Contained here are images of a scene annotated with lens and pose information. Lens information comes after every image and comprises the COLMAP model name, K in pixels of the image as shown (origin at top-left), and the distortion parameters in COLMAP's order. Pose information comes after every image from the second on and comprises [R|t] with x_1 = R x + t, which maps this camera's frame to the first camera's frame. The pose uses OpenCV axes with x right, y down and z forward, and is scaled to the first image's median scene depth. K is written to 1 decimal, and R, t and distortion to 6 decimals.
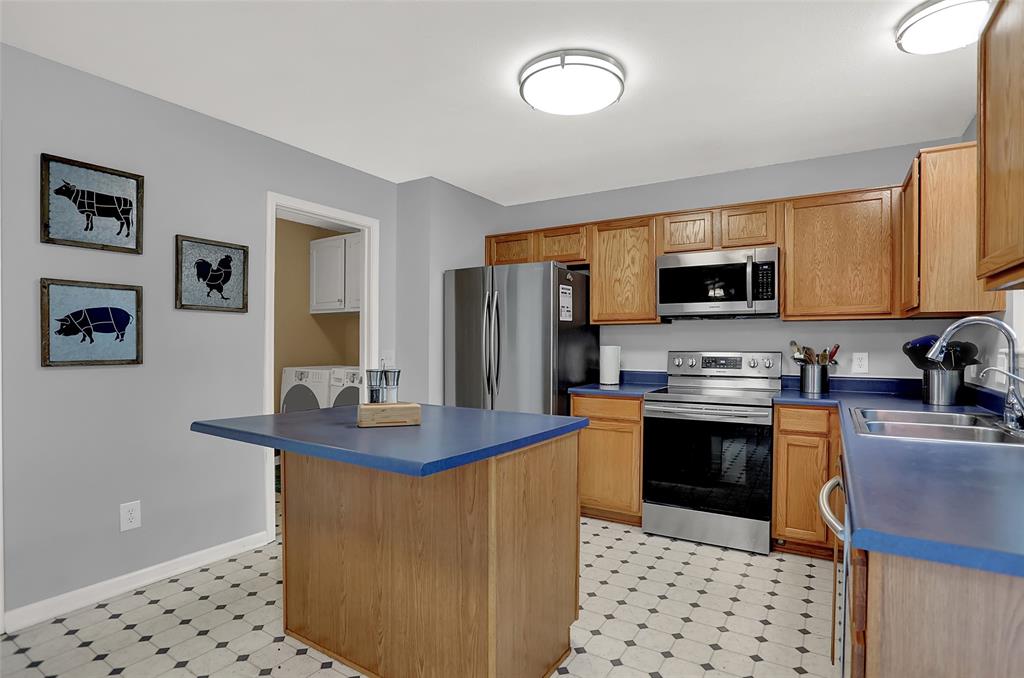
lens RADIAL K [[519.0, 0, 516.2], [0, 519.0, 345.7], [0, 0, 1]] dist [-0.043339, 0.017568]
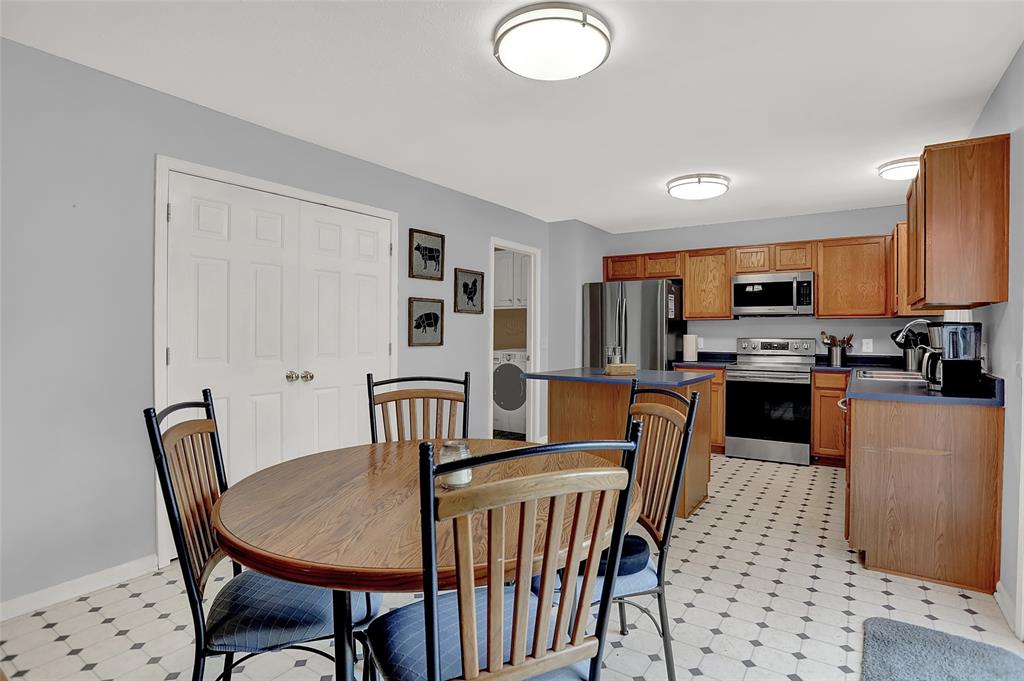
lens RADIAL K [[527.6, 0, 530.8], [0, 527.6, 330.1], [0, 0, 1]] dist [-0.044027, 0.037411]
pose [[0.999944, 0.000385, -0.010620, -0.328040], [-0.000474, 0.999965, -0.008385, -0.000260], [0.010617, 0.008389, 0.999908, -0.588538]]
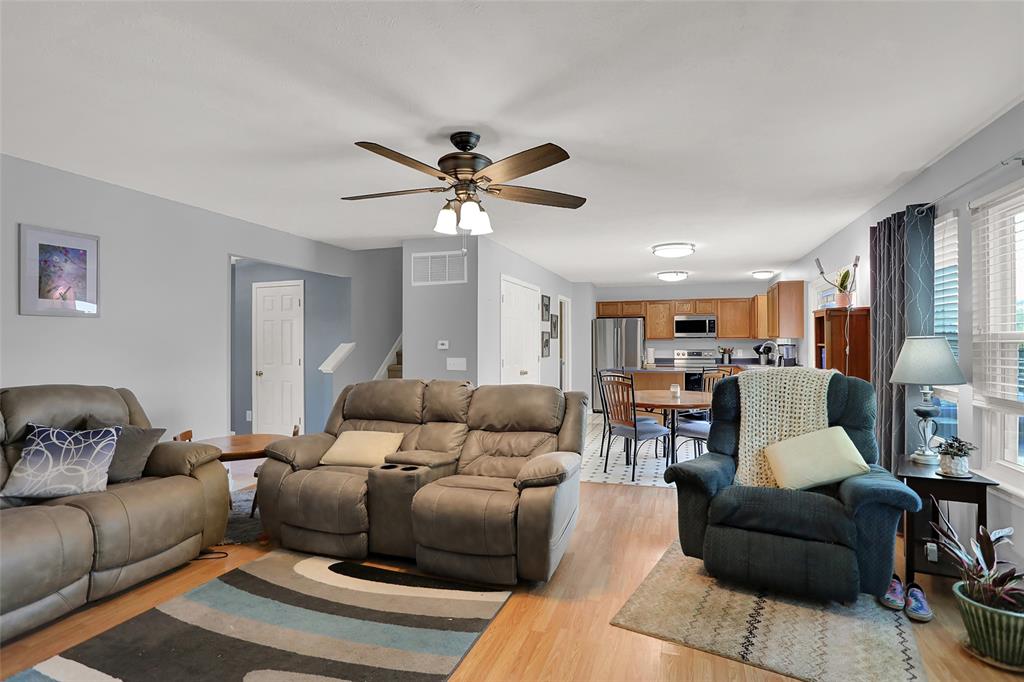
lens RADIAL K [[506.9, 0, 515.4], [0, 506.9, 340.9], [0, 0, 1]] dist [-0.044319, 0.000471]
pose [[0.972334, -0.007223, 0.233481, -1.302152], [0.008688, 0.999948, -0.005250, -0.034543], [-0.233431, 0.007134, 0.972347, -1.568622]]
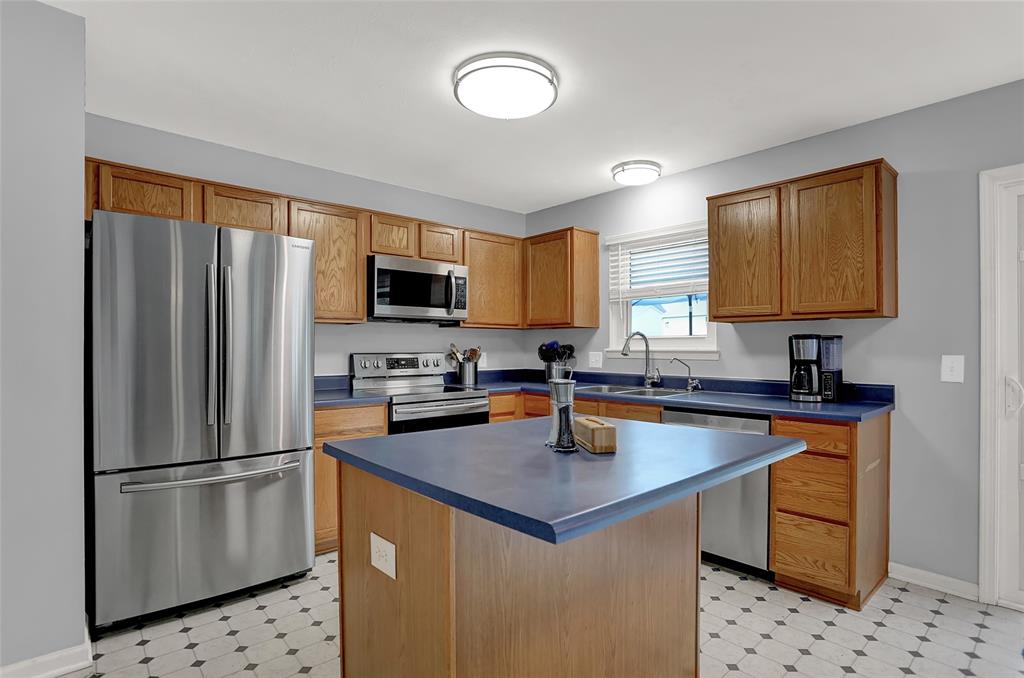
lens RADIAL K [[519.0, 0, 516.2], [0, 519.0, 345.7], [0, 0, 1]] dist [-0.043339, 0.017568]
pose [[0.275585, -0.003059, 0.961272, -0.630826], [0.003018, 0.999993, 0.002317, -0.006270], [-0.961272, 0.002262, 0.275592, 0.530617]]
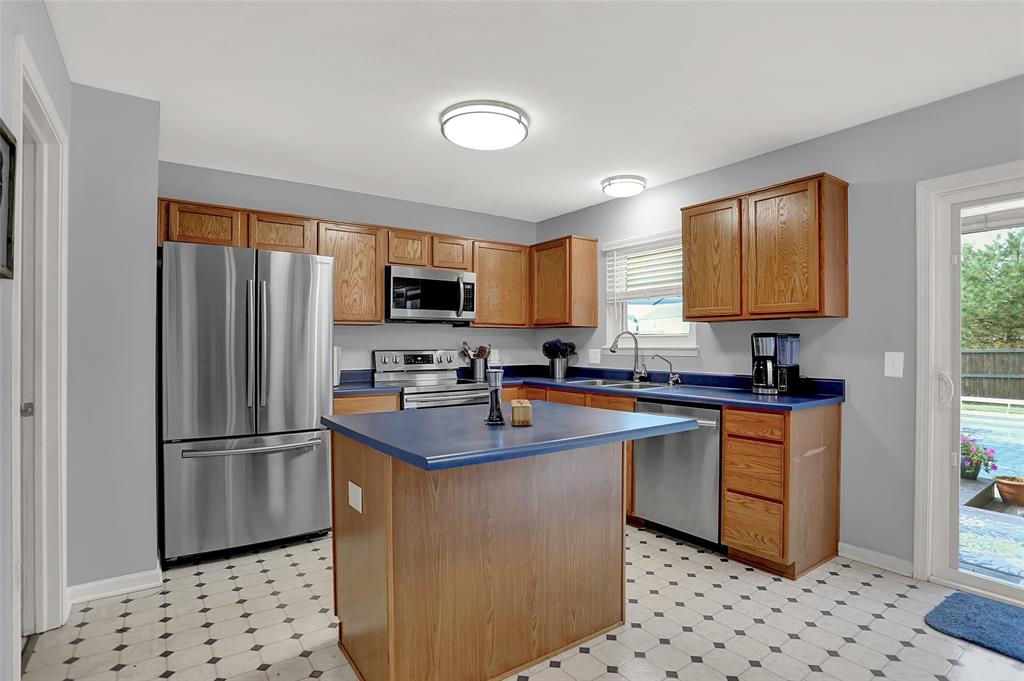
lens RADIAL K [[525.0, 0, 514.4], [0, 525.0, 342.3], [0, 0, 1]] dist [-0.027727, 0.001179]
pose [[0.378595, -0.001352, 0.925561, -0.734590], [0.004894, 0.999988, -0.000542, -0.006198], [-0.925549, 0.004735, 0.378597, 0.358900]]
